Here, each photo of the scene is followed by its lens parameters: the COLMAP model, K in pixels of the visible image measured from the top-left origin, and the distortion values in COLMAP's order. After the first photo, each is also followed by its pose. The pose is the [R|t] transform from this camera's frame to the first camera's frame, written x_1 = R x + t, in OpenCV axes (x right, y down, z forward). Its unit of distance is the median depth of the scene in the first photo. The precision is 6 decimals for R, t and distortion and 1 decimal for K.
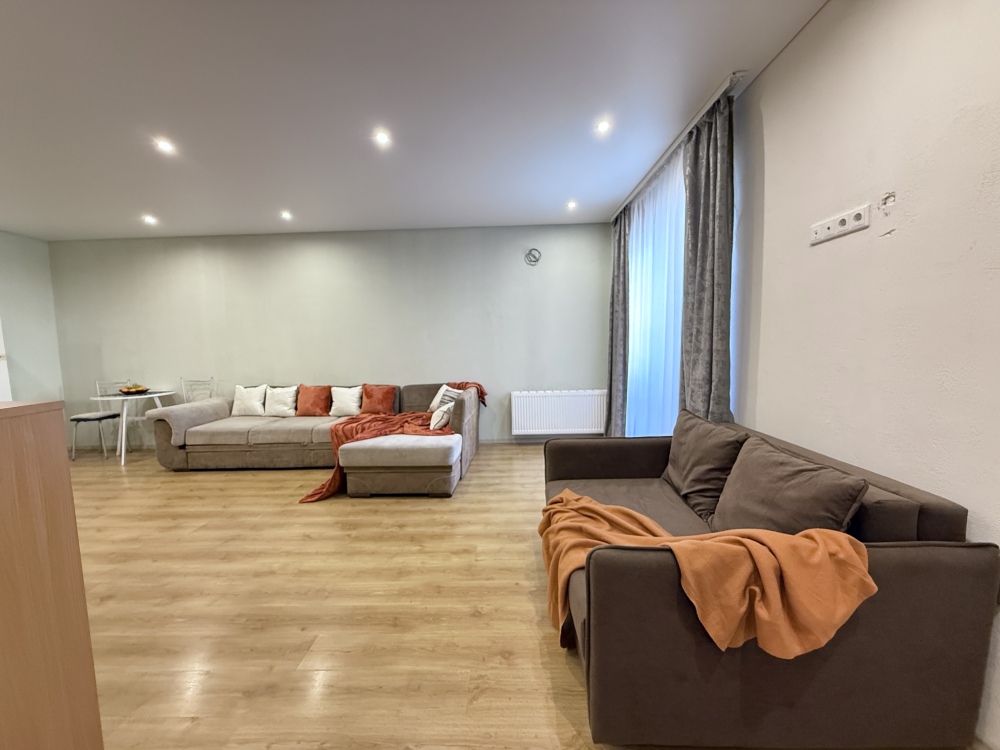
lens RADIAL K [[399.0, 0, 497.1], [0, 399.0, 374.0], [0, 0, 1]] dist [0.000565, -0.000066]
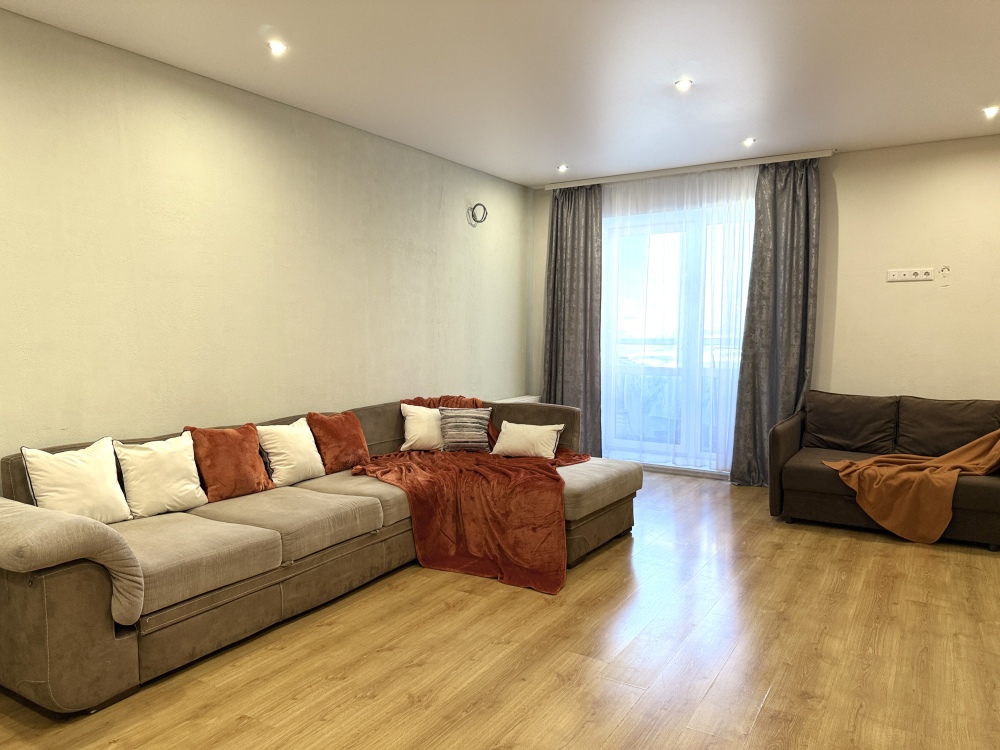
lens RADIAL K [[701.7, 0, 502.9], [0, 701.7, 381.0], [0, 0, 1]] dist [0.076168, -0.102725]
pose [[0.499790, -0.043423, 0.865057, -1.145044], [0.054241, 0.998351, 0.018777, -0.022485], [-0.864446, 0.037537, 0.501322, 0.403614]]
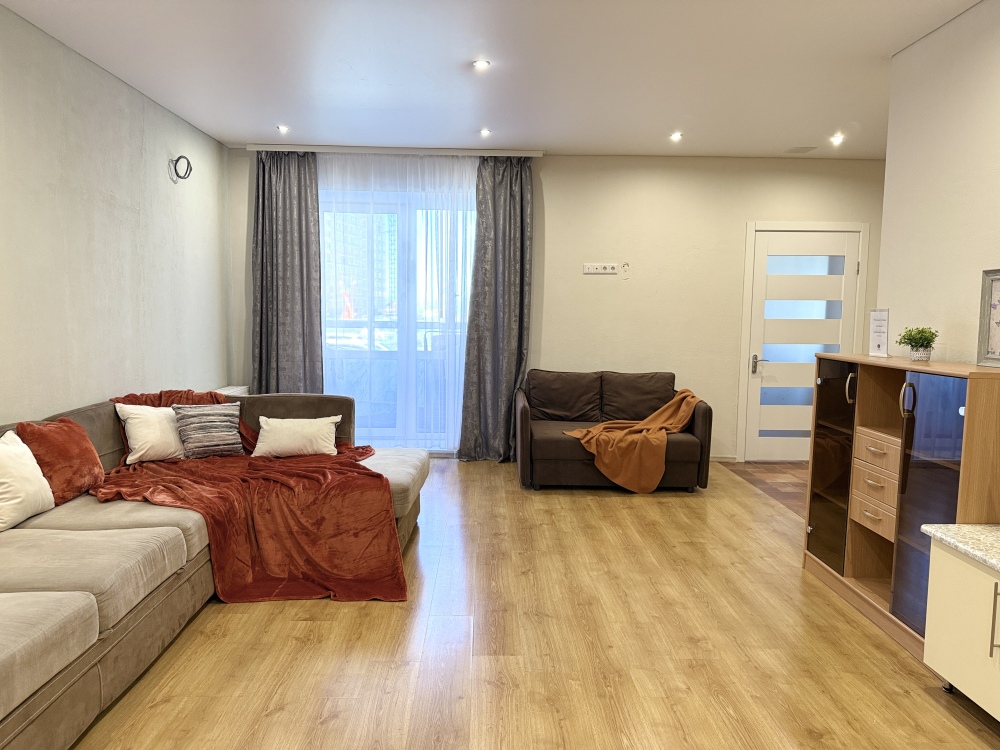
lens RADIAL K [[701.7, 0, 502.9], [0, 701.7, 378.1], [0, 0, 1]] dist [0.076168, -0.102725]
pose [[-0.051456, -0.070482, 0.996185, -1.156009], [0.063591, 0.995251, 0.073700, -0.041521], [-0.996649, 0.067140, -0.046730, 0.698848]]
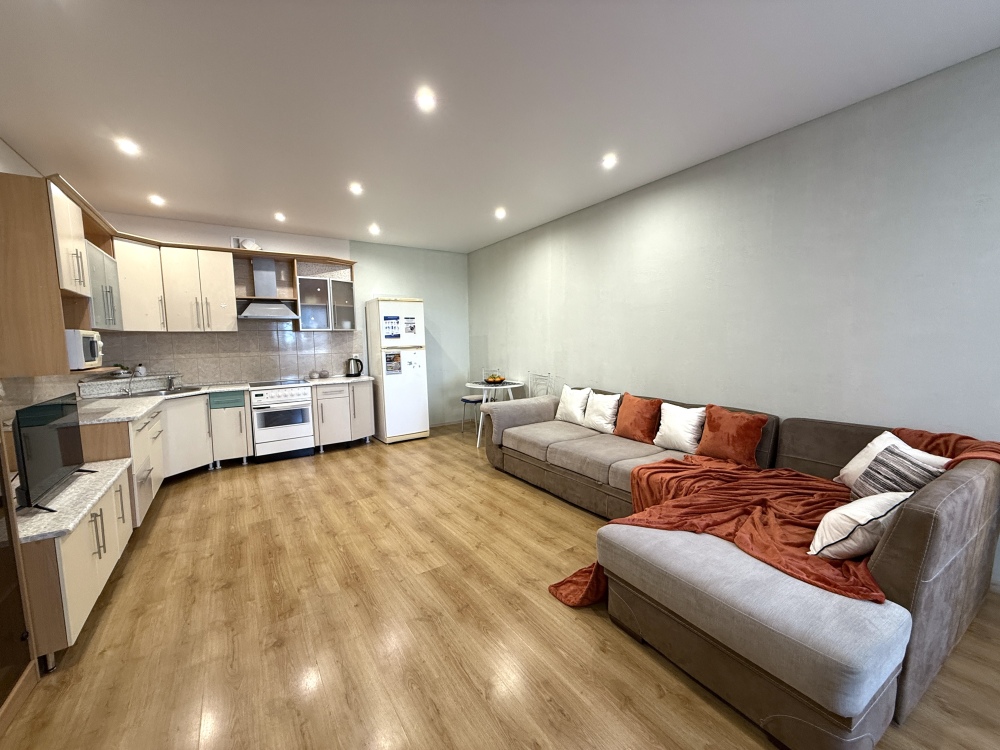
lens RADIAL K [[399.0, 0, 497.9], [0, 399.0, 374.4], [0, 0, 1]] dist [0.000565, -0.000066]
pose [[0.575822, 0.084379, -0.813209, -0.026996], [-0.057209, 0.996380, 0.062876, -0.049298], [0.815571, 0.010317, 0.578565, 0.437194]]
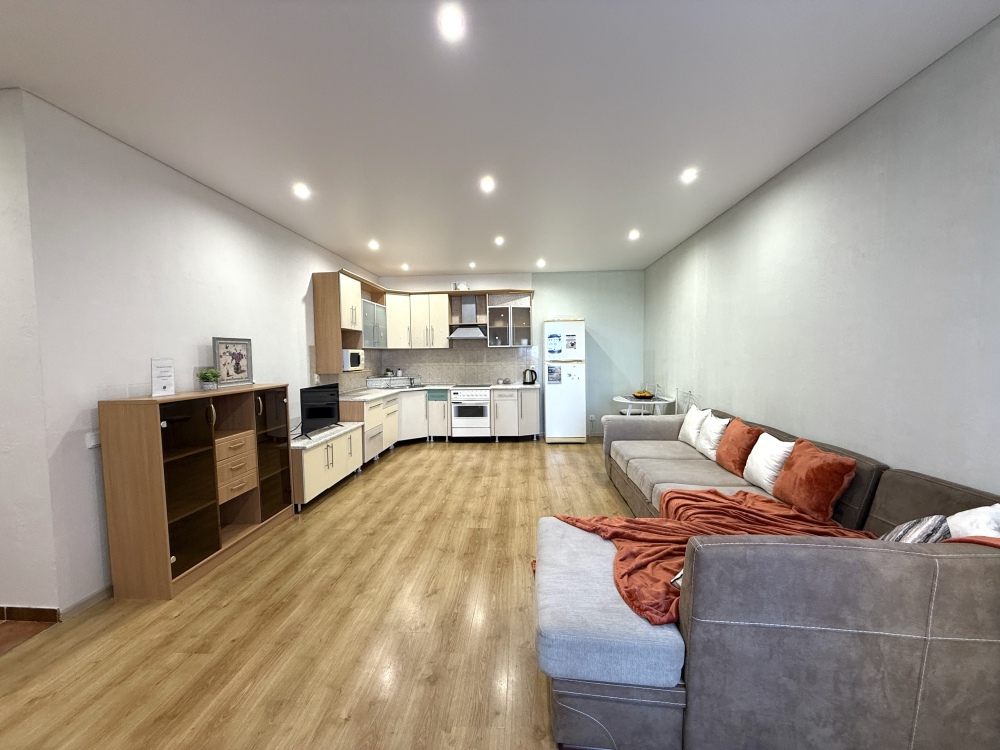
lens RADIAL K [[399.0, 0, 498.0], [0, 399.0, 375.0], [0, 0, 1]] dist [0.000565, -0.000066]
pose [[-0.042731, 0.075512, -0.996229, 0.215776], [-0.062179, 0.995006, 0.078087, -0.085298], [0.997150, 0.065281, -0.037823, 0.736798]]
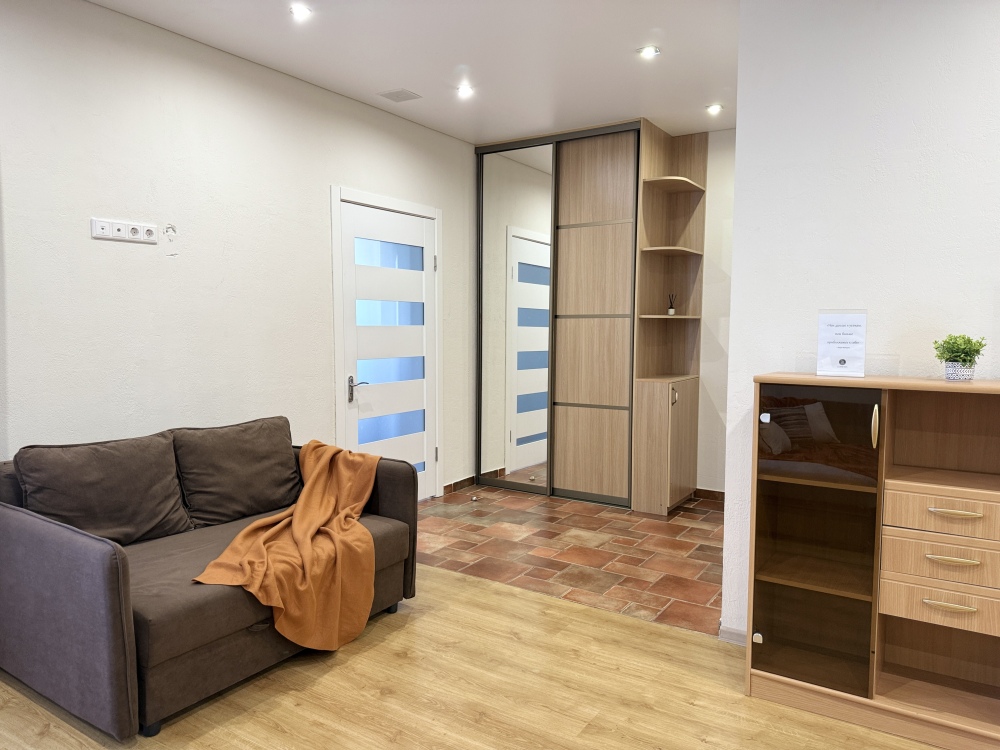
lens RADIAL K [[701.7, 0, 503.5], [0, 701.7, 382.0], [0, 0, 1]] dist [0.076168, -0.102725]
pose [[-0.854679, -0.024160, 0.518595, -0.418317], [0.054229, 0.989297, 0.135463, -0.069197], [-0.516317, 0.143901, -0.844221, 0.874299]]
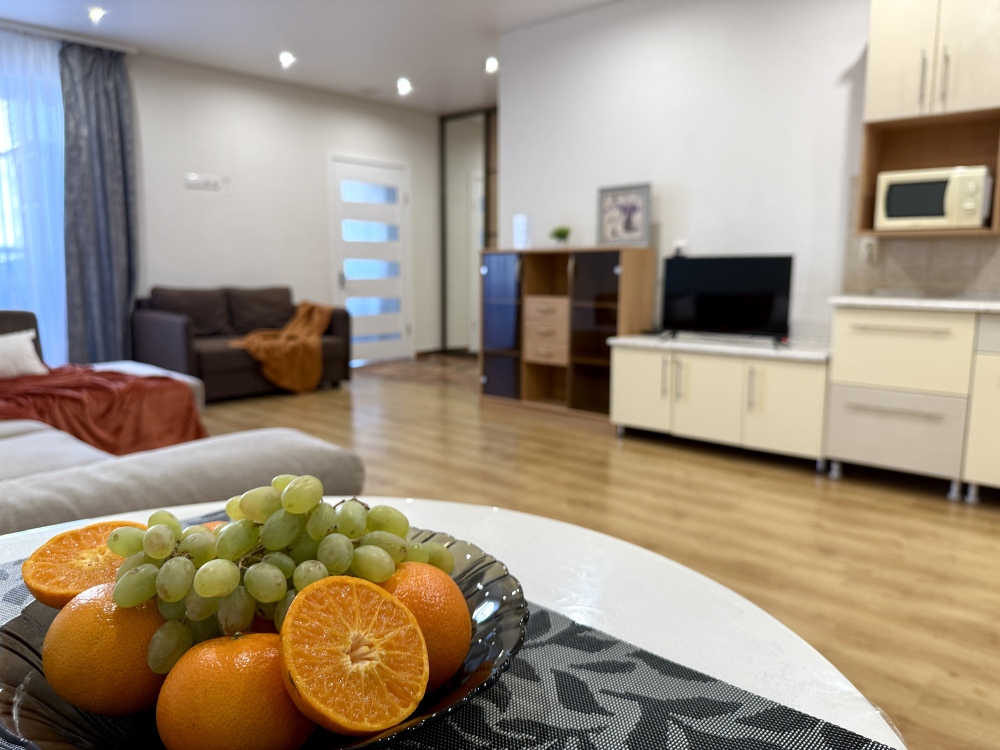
lens RADIAL K [[701.7, 0, 484.9], [0, 701.7, 383.5], [0, 0, 1]] dist [0.076168, -0.102725]
pose [[-0.747375, -0.086122, 0.658797, -1.107183], [0.065890, 0.977068, 0.202477, -0.002472], [-0.661127, 0.194734, -0.724561, 1.170736]]
